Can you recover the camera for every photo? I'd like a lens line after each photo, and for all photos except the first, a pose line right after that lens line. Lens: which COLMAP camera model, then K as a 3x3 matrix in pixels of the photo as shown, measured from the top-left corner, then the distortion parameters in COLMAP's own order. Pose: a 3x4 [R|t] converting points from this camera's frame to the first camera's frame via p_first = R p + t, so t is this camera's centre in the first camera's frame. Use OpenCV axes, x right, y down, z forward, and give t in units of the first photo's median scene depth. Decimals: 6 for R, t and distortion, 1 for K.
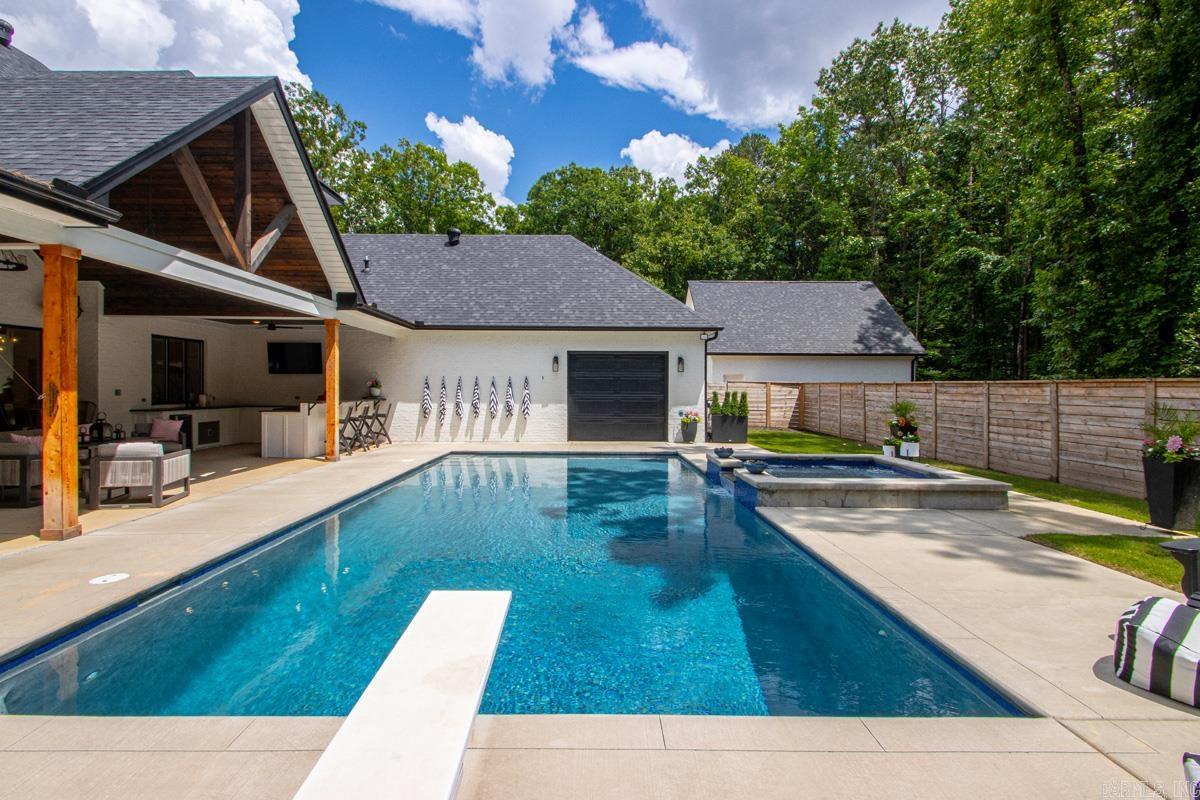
lens RADIAL K [[568.9, 0, 590.3], [0, 568.9, 405.6], [0, 0, 1]] dist [0.014196, -0.011925]
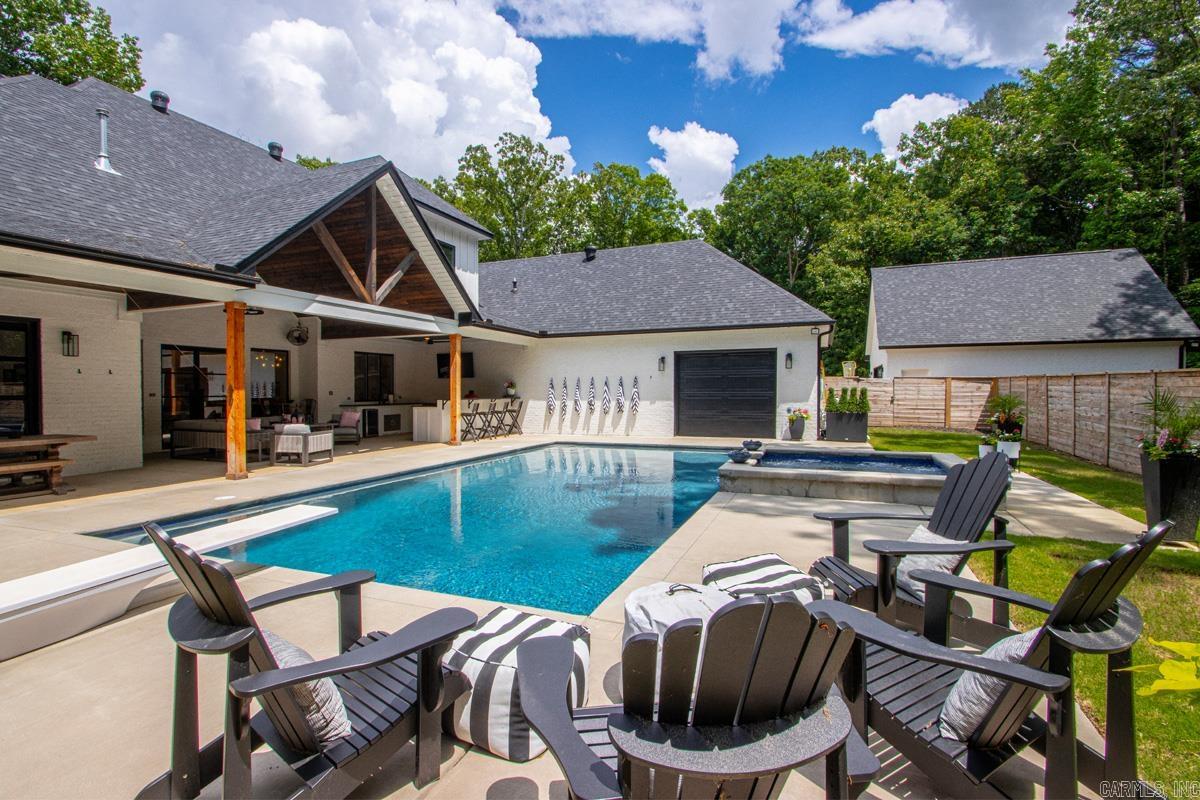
lens RADIAL K [[568.9, 0, 590.7], [0, 568.9, 403.9], [0, 0, 1]] dist [0.014196, -0.011925]
pose [[0.921953, -0.001933, -0.387297, 0.200761], [-0.000362, 0.999983, -0.005853, 0.007558], [0.387302, 0.005536, 0.921936, -0.036168]]
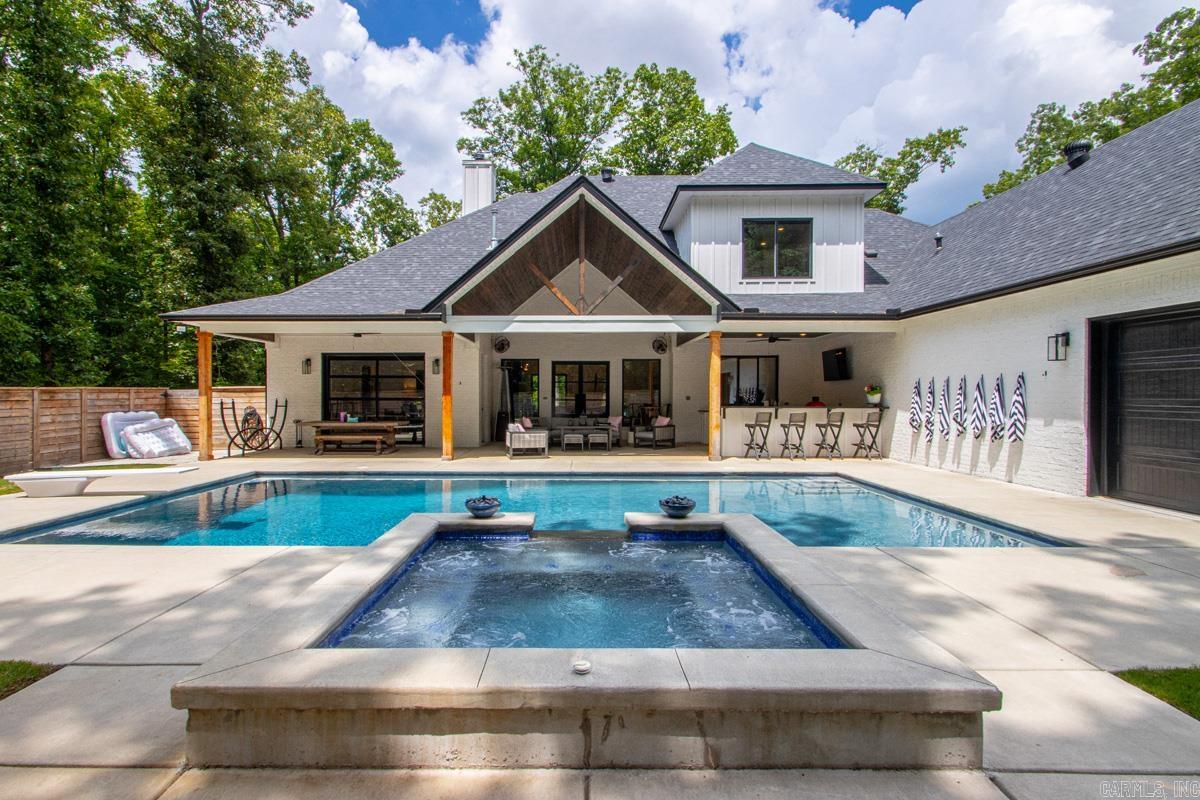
lens RADIAL K [[568.9, 0, 608.5], [0, 568.9, 396.6], [0, 0, 1]] dist [0.014196, -0.011925]
pose [[0.016415, -0.002798, -0.999861, 0.404887], [-0.030448, 0.999531, -0.003297, -0.009965], [0.999402, 0.030498, 0.016322, 0.489320]]
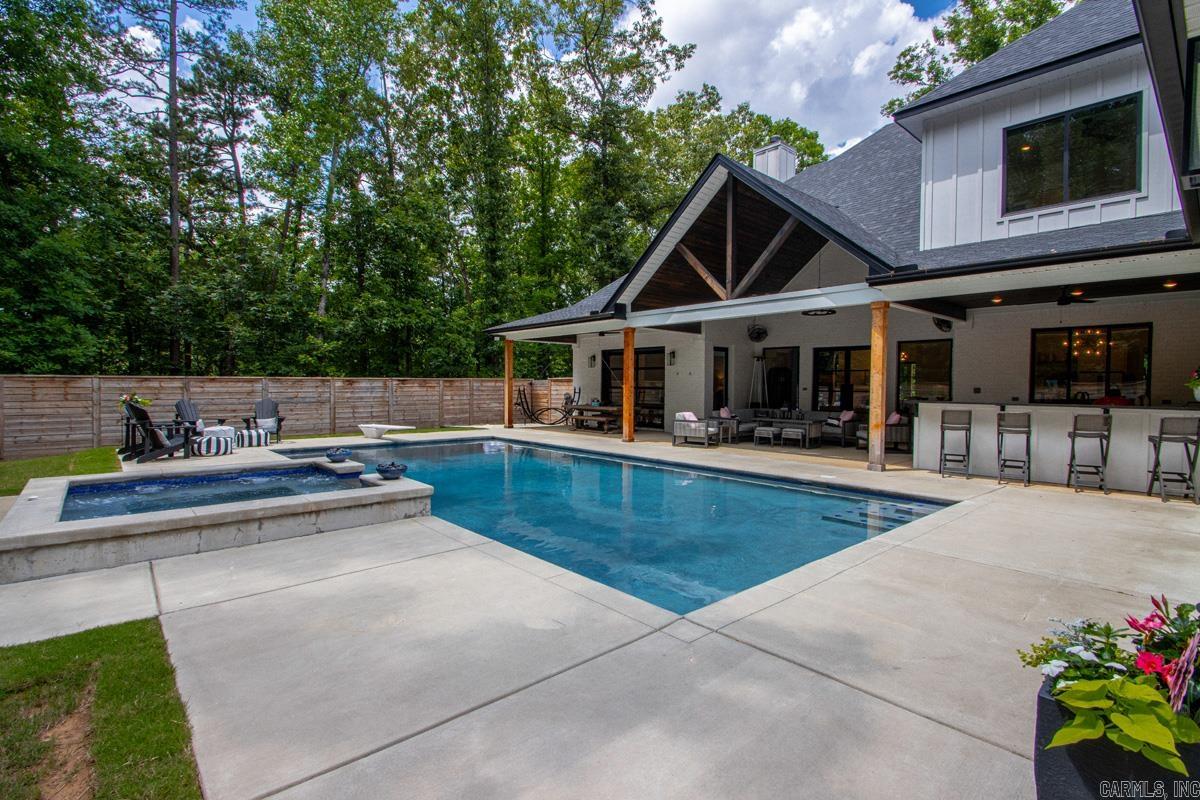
lens RADIAL K [[568.9, 0, 581.6], [0, 568.9, 393.6], [0, 0, 1]] dist [0.014196, -0.011925]
pose [[-0.738578, -0.001182, -0.674167, 0.279401], [-0.031555, 0.998963, 0.032818, -0.018270], [0.673429, 0.045512, -0.737849, 0.830951]]
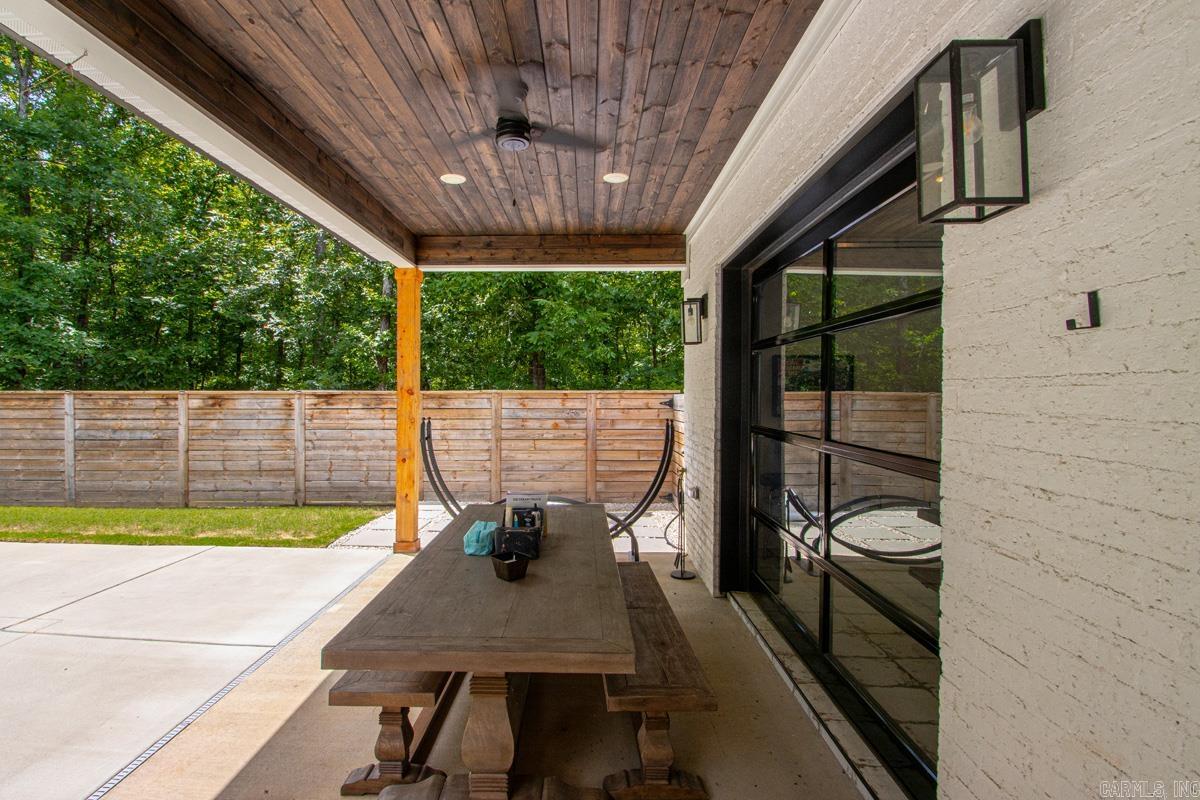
lens RADIAL K [[568.9, 0, 598.2], [0, 568.9, 394.9], [0, 0, 1]] dist [0.014196, -0.011925]
pose [[-0.999892, -0.012236, 0.008159, -0.392377], [-0.011941, 0.999305, 0.035308, -0.018145], [-0.008586, 0.035207, -0.999343, 0.333889]]
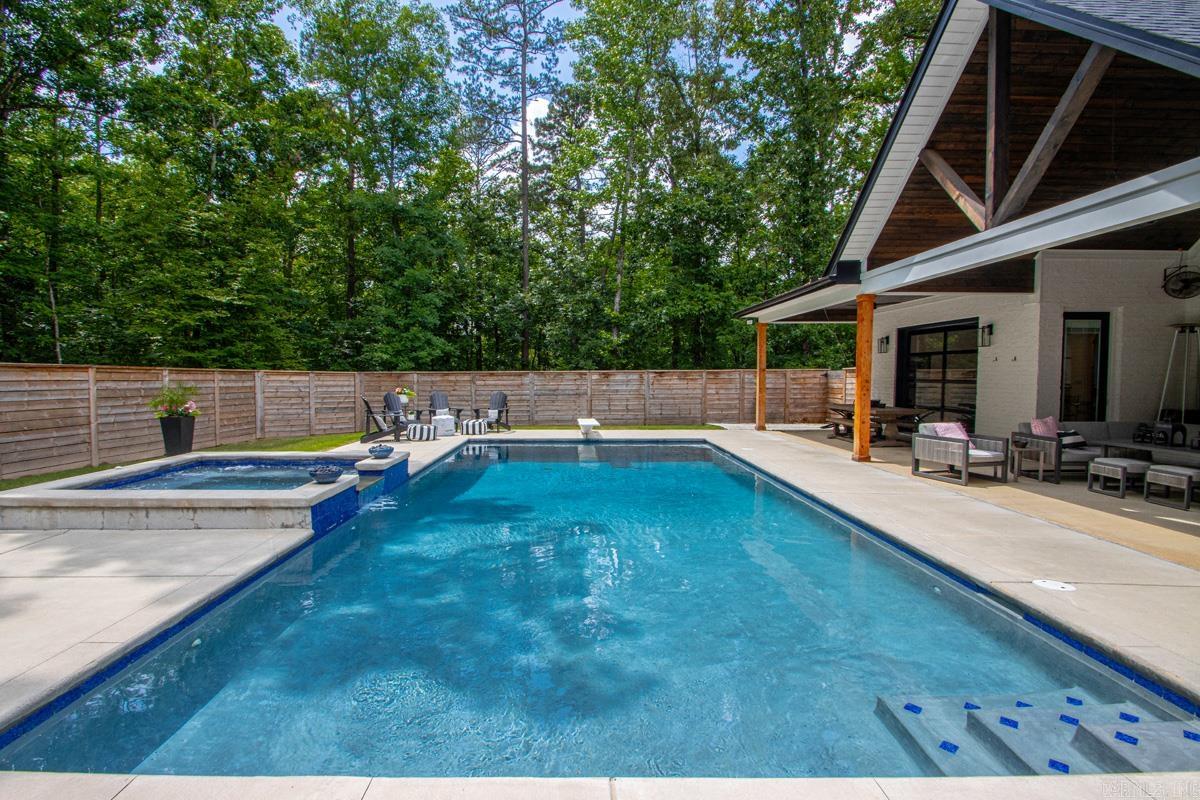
lens RADIAL K [[568.9, 0, 594.5], [0, 568.9, 403.5], [0, 0, 1]] dist [0.014196, -0.011925]
pose [[-0.999657, -0.004636, -0.025769, -0.032012], [-0.006775, 0.996482, 0.083530, -0.026336], [0.025291, 0.083676, -0.996172, 0.829250]]
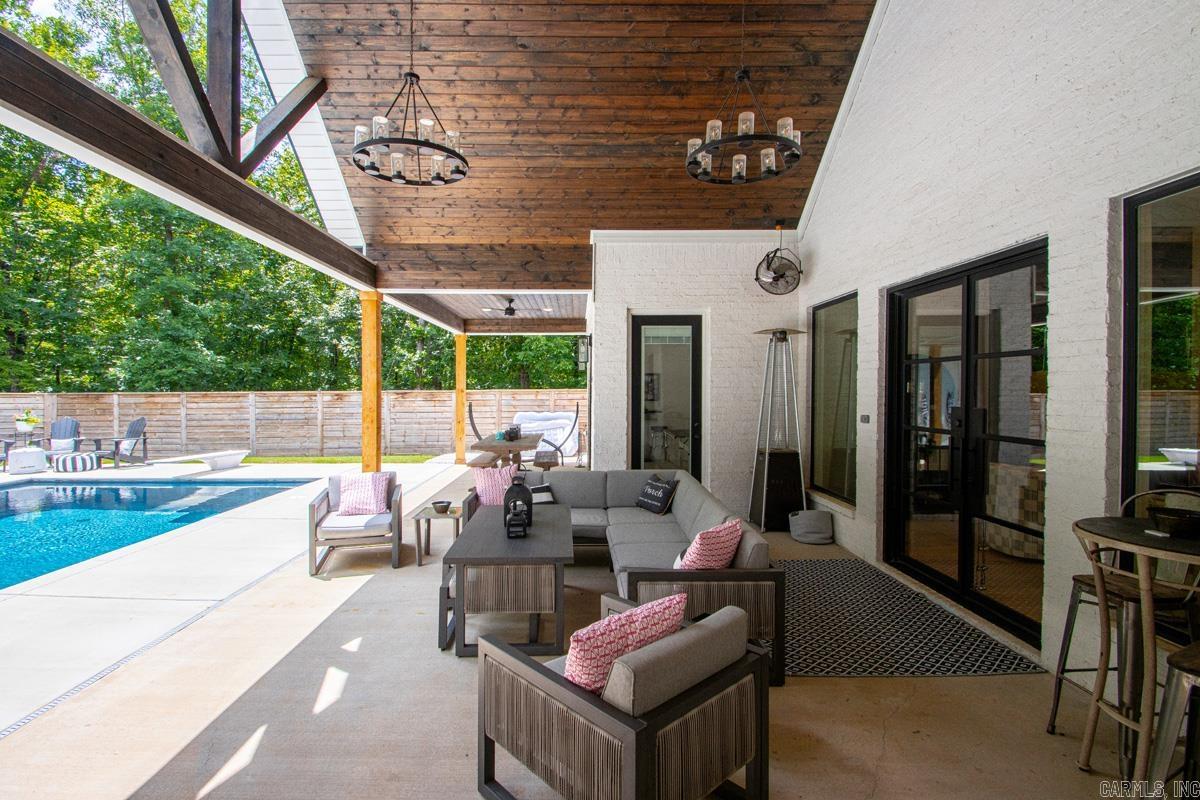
lens RADIAL K [[568.9, 0, 606.1], [0, 568.9, 393.1], [0, 0, 1]] dist [0.014196, -0.011925]
pose [[-0.999787, -0.004699, -0.020074, -0.444100], [-0.005444, 0.999291, 0.037253, -0.031047], [0.019885, 0.037354, -0.999104, 0.696808]]
